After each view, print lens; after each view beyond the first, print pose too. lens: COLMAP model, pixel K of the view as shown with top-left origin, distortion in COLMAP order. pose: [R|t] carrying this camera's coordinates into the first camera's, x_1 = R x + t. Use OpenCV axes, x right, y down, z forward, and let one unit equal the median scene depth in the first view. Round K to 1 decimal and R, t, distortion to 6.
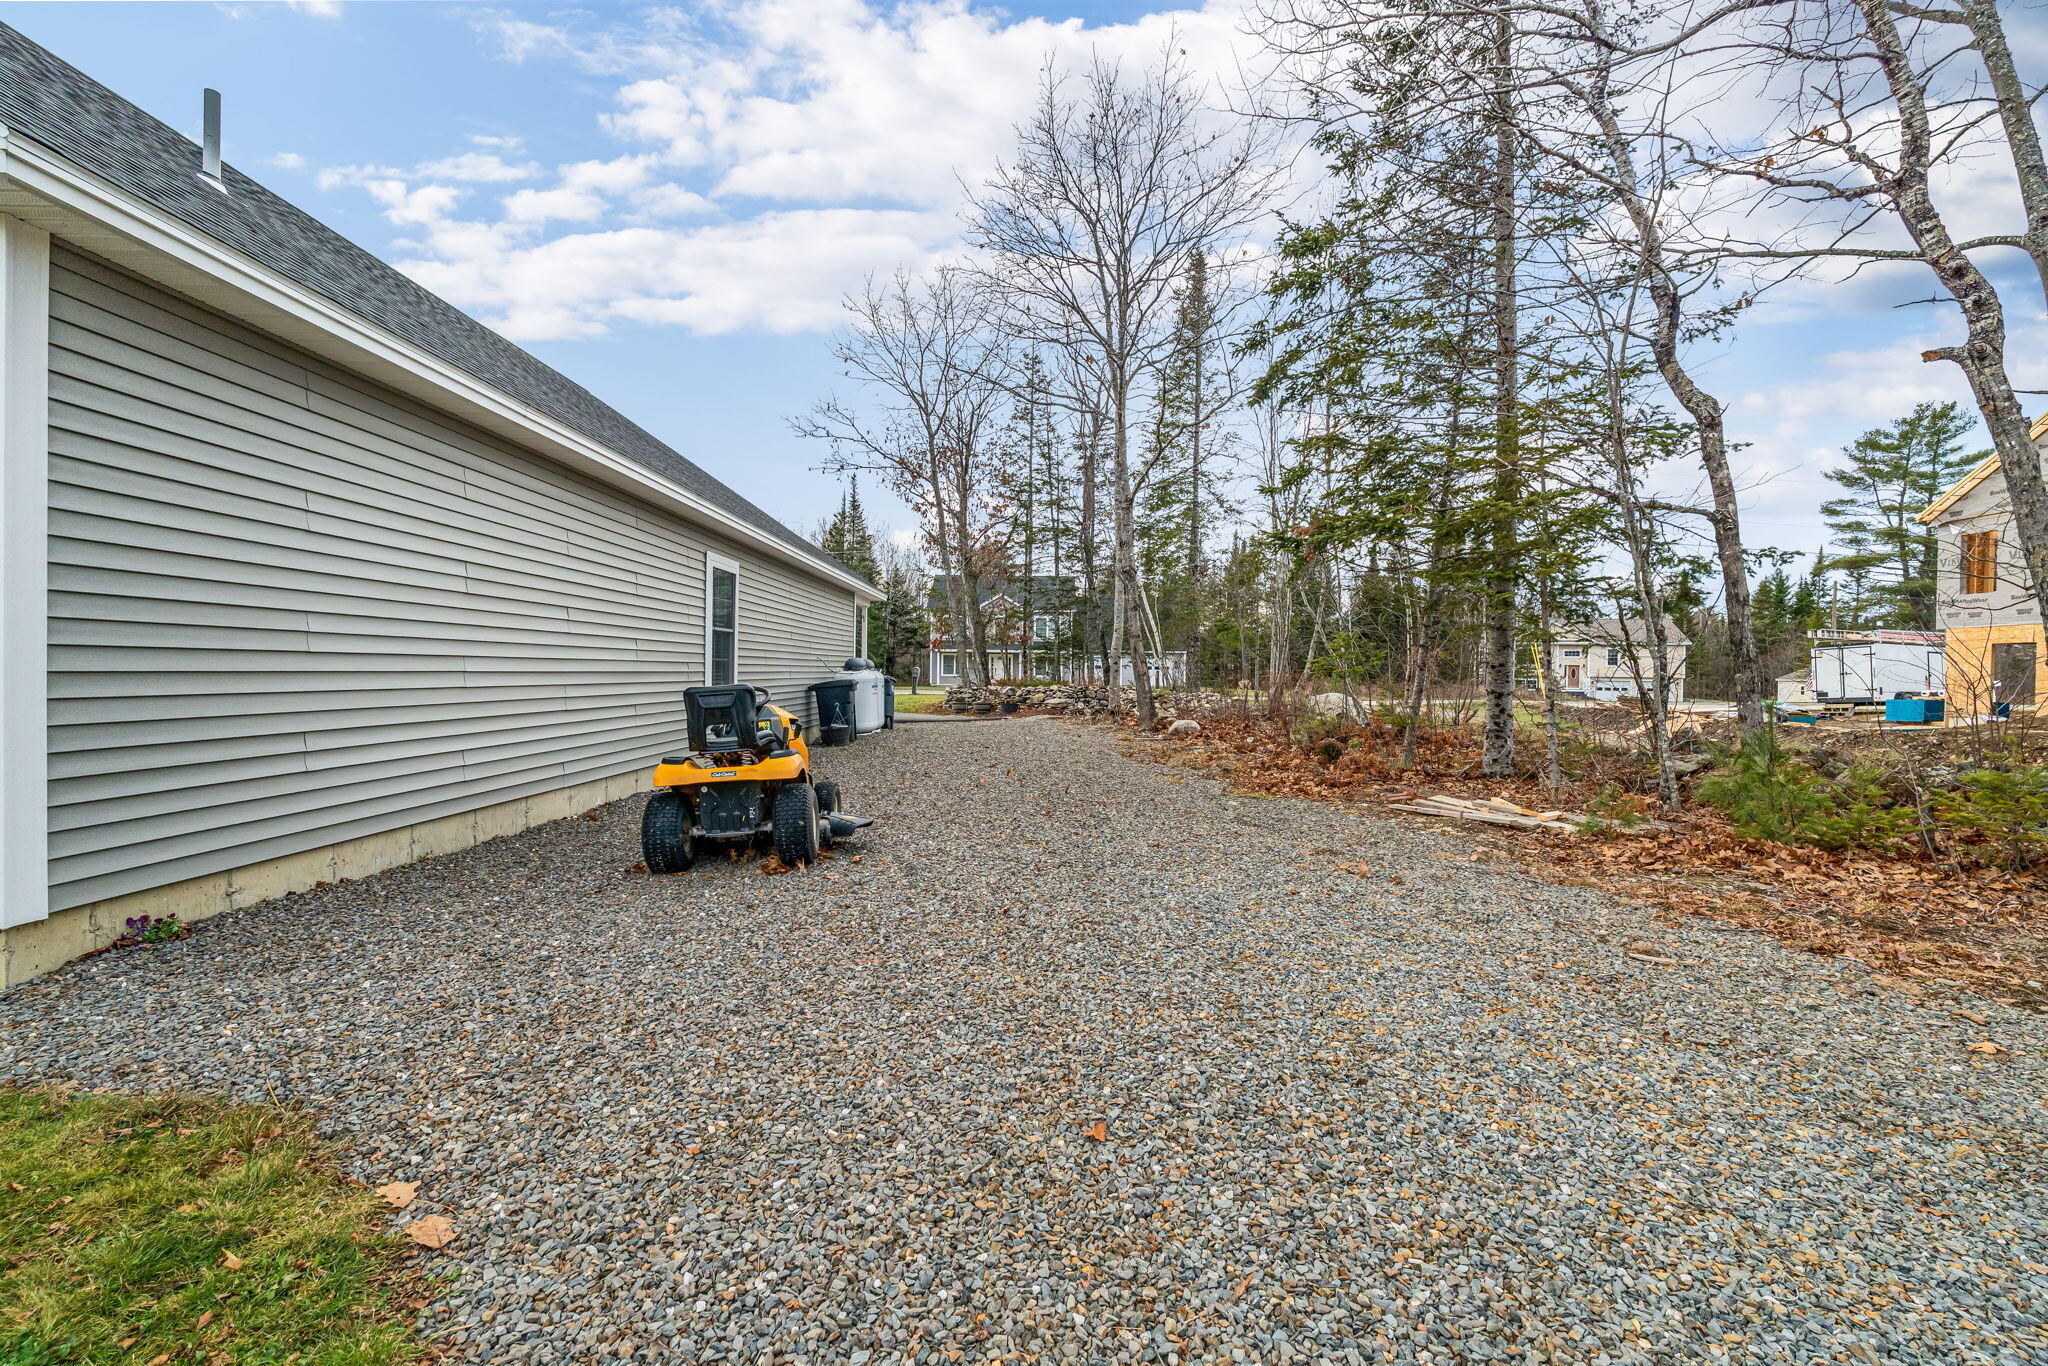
lens RADIAL K [[901.4, 0, 1026.5], [0, 901.4, 671.2], [0, 0, 1]] dist [0.000308, -0.000414]
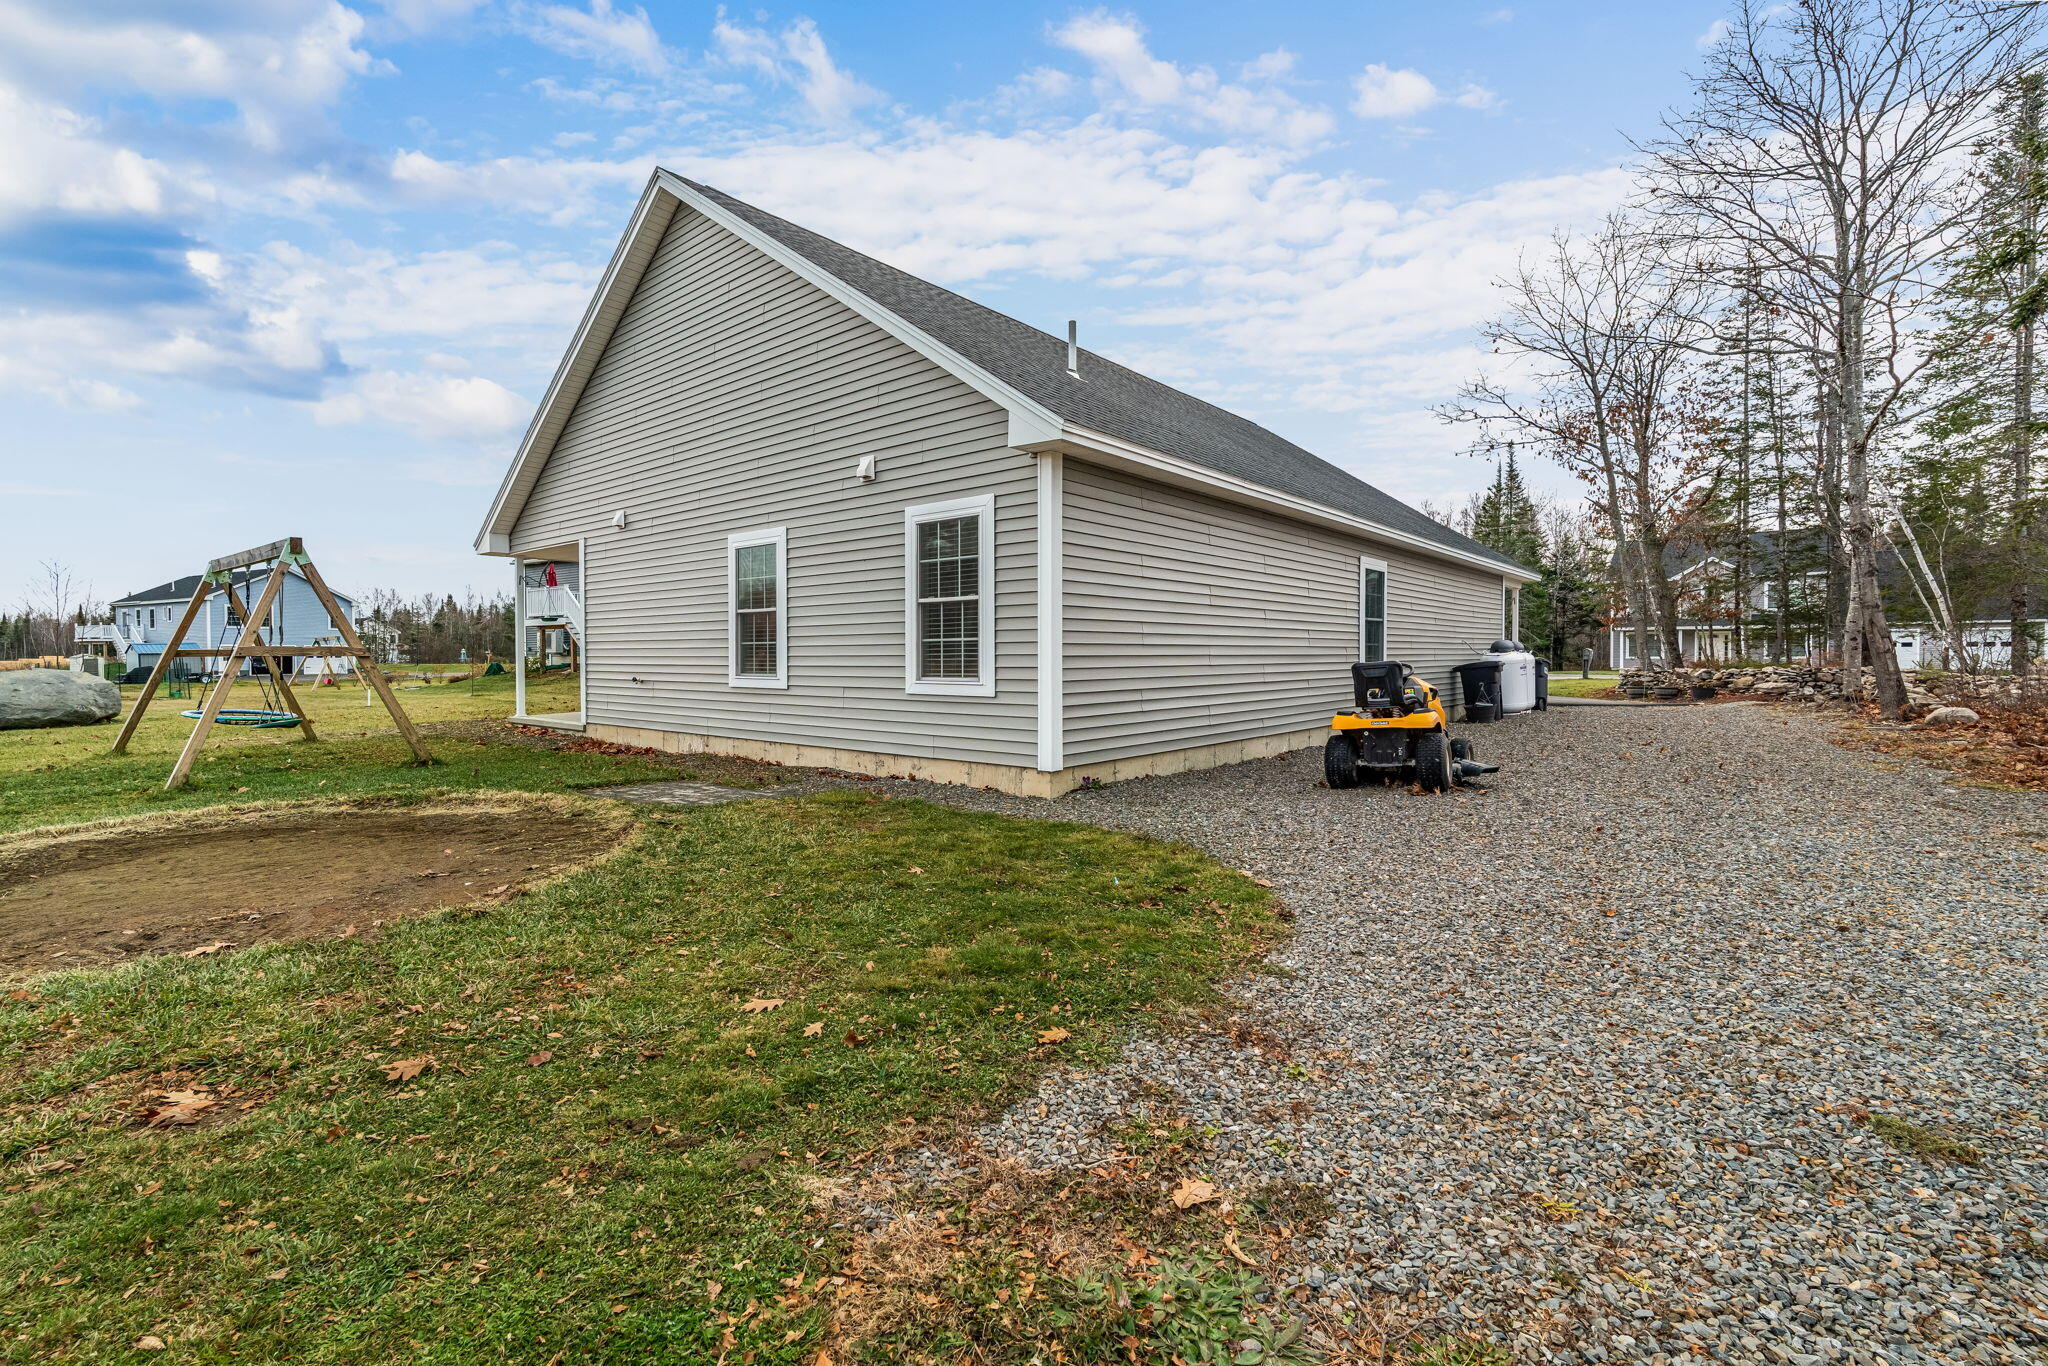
lens RADIAL K [[901.4, 0, 1026.5], [0, 901.4, 671.2], [0, 0, 1]] dist [0.000308, -0.000414]
pose [[0.773023, -0.002501, -0.634373, 0.040634], [0.012401, 0.999861, 0.011169, 0.002317], [0.634257, -0.016501, 0.772946, -0.134662]]
